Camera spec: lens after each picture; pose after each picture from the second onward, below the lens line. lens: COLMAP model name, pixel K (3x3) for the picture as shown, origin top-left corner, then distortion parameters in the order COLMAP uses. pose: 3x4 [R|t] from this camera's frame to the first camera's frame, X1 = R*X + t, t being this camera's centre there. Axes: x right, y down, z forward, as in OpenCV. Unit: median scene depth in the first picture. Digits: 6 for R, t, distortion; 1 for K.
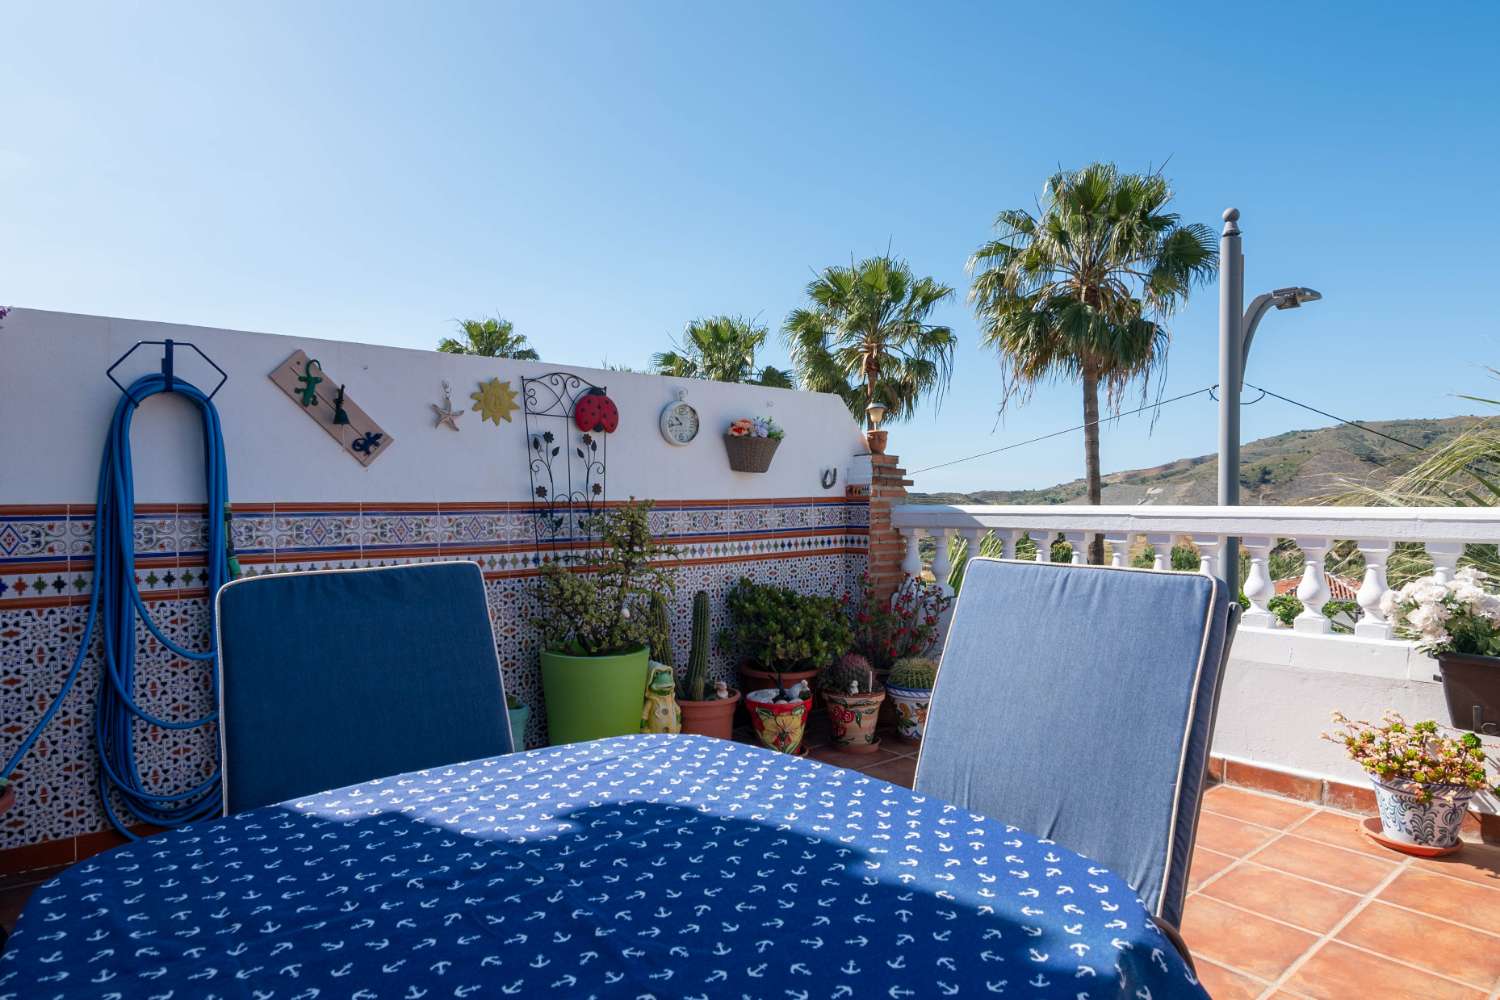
lens RADIAL K [[848.5, 0, 750.0], [0, 848.5, 500.0], [0, 0, 1]] dist [0.000509, -0.002024]
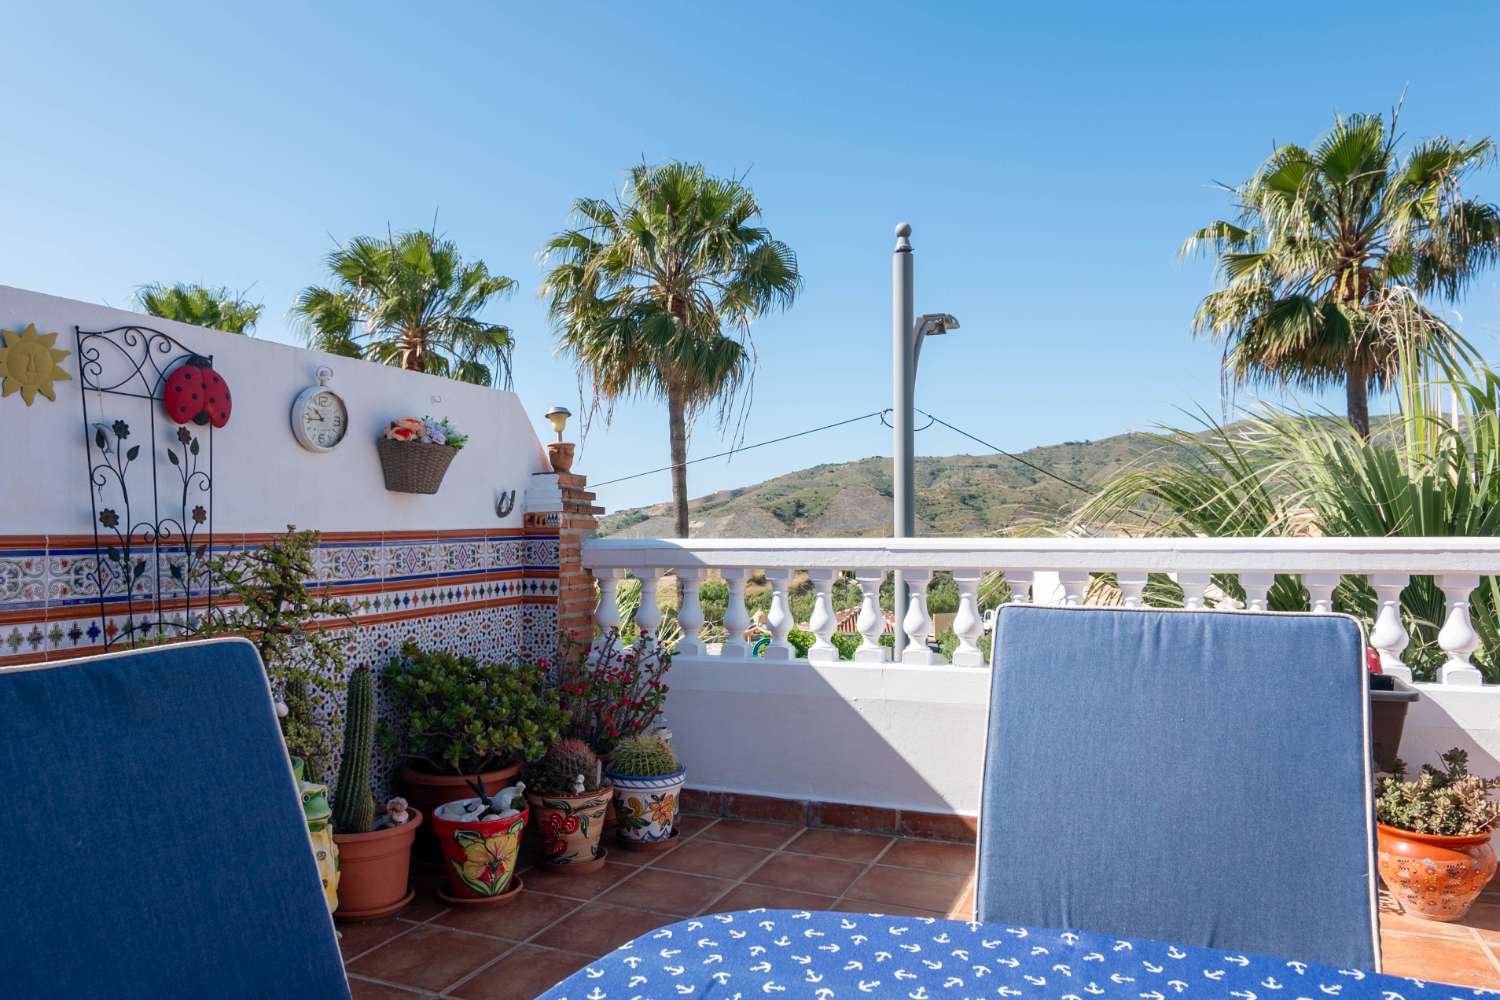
lens RADIAL K [[1018.3, 0, 750.0], [0, 1018.3, 500.0], [0, 0, 1]] dist [-0.001641, -0.008225]
pose [[0.887738, 0.013469, 0.460152, -0.128540], [0.002282, 0.999431, -0.033656, 0.002002], [-0.460343, 0.030928, 0.887202, 0.107187]]
